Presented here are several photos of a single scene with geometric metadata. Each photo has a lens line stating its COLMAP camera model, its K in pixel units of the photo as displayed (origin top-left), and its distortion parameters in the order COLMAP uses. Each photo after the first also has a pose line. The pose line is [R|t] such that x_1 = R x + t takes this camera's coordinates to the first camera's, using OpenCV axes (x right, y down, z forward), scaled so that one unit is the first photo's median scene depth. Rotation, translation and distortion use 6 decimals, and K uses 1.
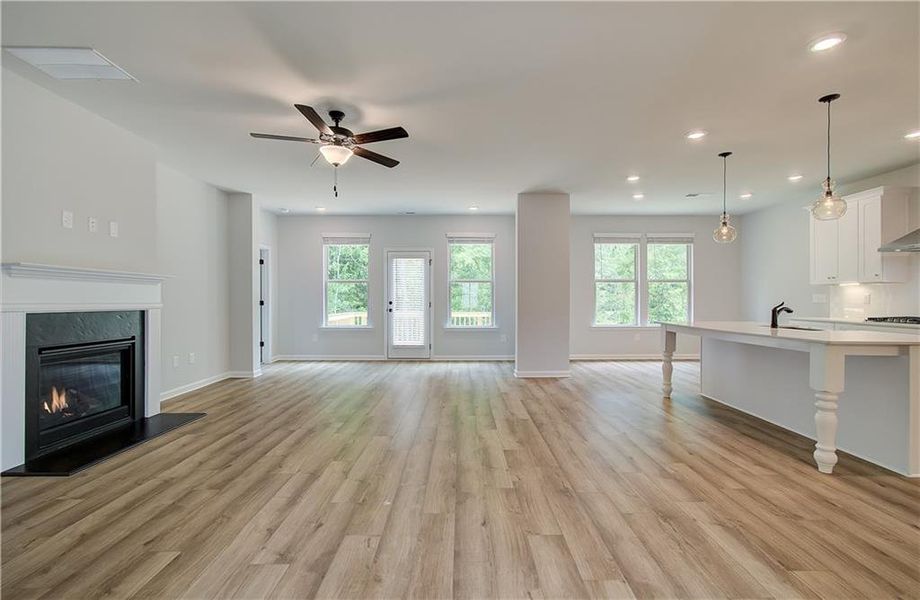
lens RADIAL K [[484.0, 0, 426.5], [0, 484.0, 300.5], [0, 0, 1]] dist [0.002993, 0.001859]
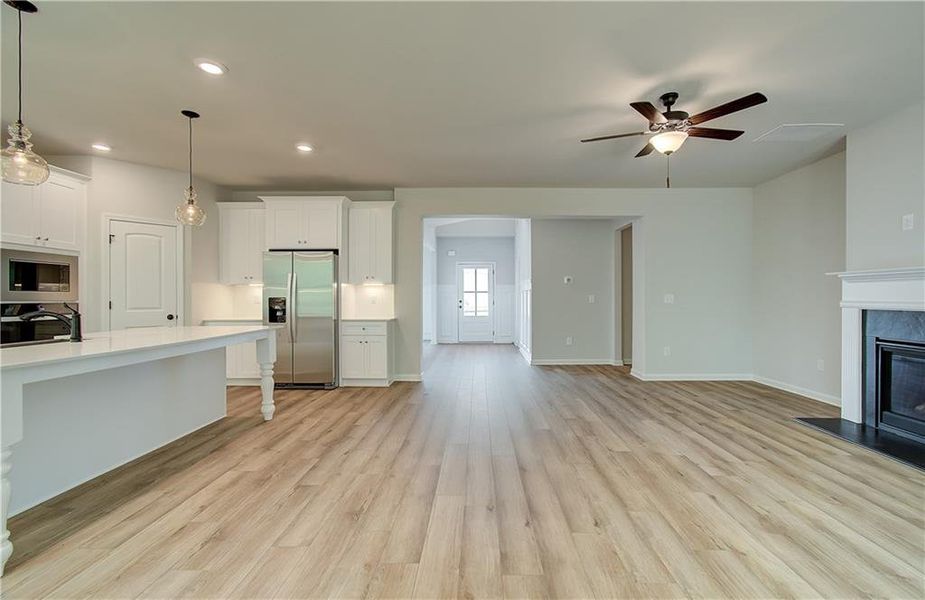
lens RADIAL K [[379.7, 0, 454.9], [0, 379.7, 300.3], [0, 0, 1]] dist [0.008479, 0.000266]
pose [[-0.999983, 0.001152, 0.005780, 0.141440], [0.001199, 0.999966, 0.008192, -0.003381], [-0.005771, 0.008199, -0.999950, 1.126674]]
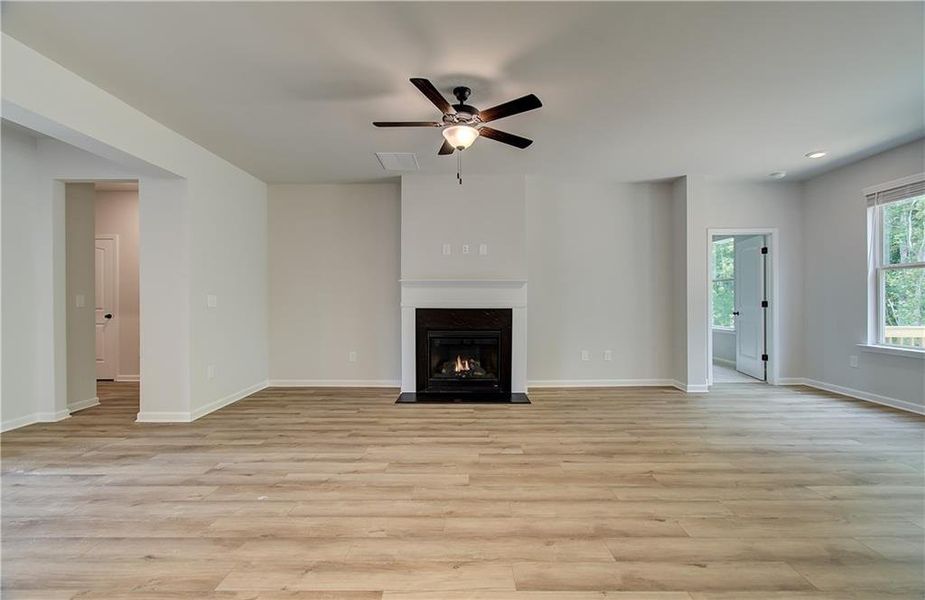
lens RADIAL K [[397.9, 0, 475.4], [0, 397.9, 302.6], [0, 0, 1]] dist [-0.001567, 0.000156]
pose [[0.013616, 0.004765, -0.999896, 0.352934], [-0.000674, 0.999988, 0.004757, -0.000509], [0.999907, 0.000609, 0.013619, 0.662320]]
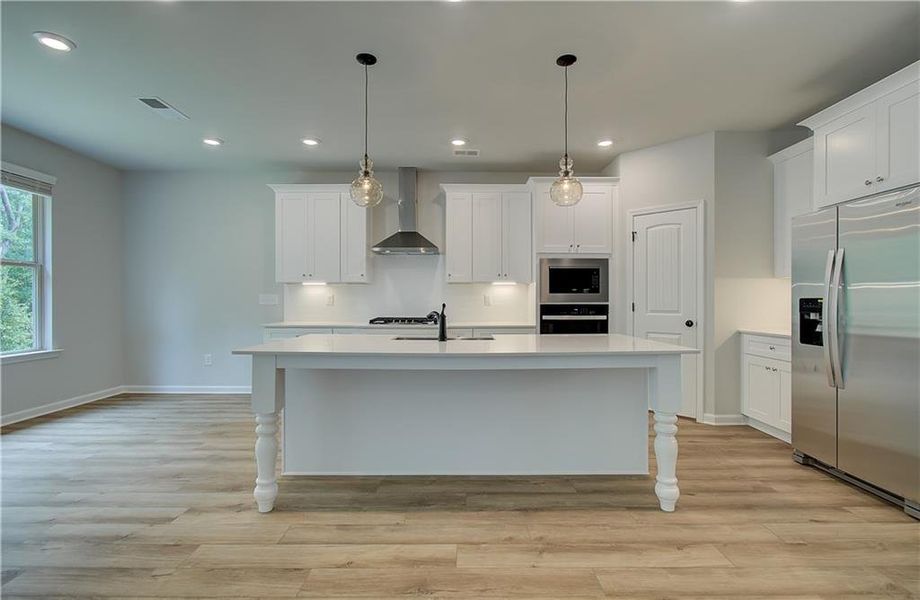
lens RADIAL K [[425.0, 0, 494.1], [0, 425.0, 299.1], [0, 0, 1]] dist [0.000388, 0.000171]
pose [[-0.071756, 0.003741, 0.997415, 0.064361], [0.002839, 0.999990, -0.003547, -0.000991], [-0.997418, 0.002577, -0.071766, 0.716111]]
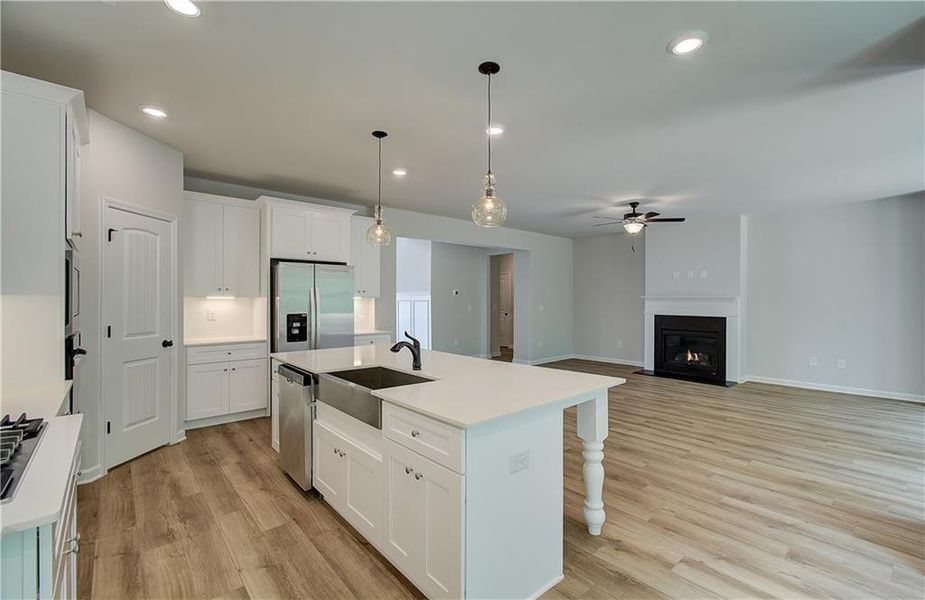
lens RADIAL K [[376.9, 0, 450.4], [0, 376.9, 302.0], [0, 0, 1]] dist [-0.000823, -0.000139]
pose [[-0.780578, 0.002556, -0.625053, 0.745544], [0.000384, 0.999993, 0.003610, -0.027841], [0.625058, 0.002578, -0.780574, 1.063844]]
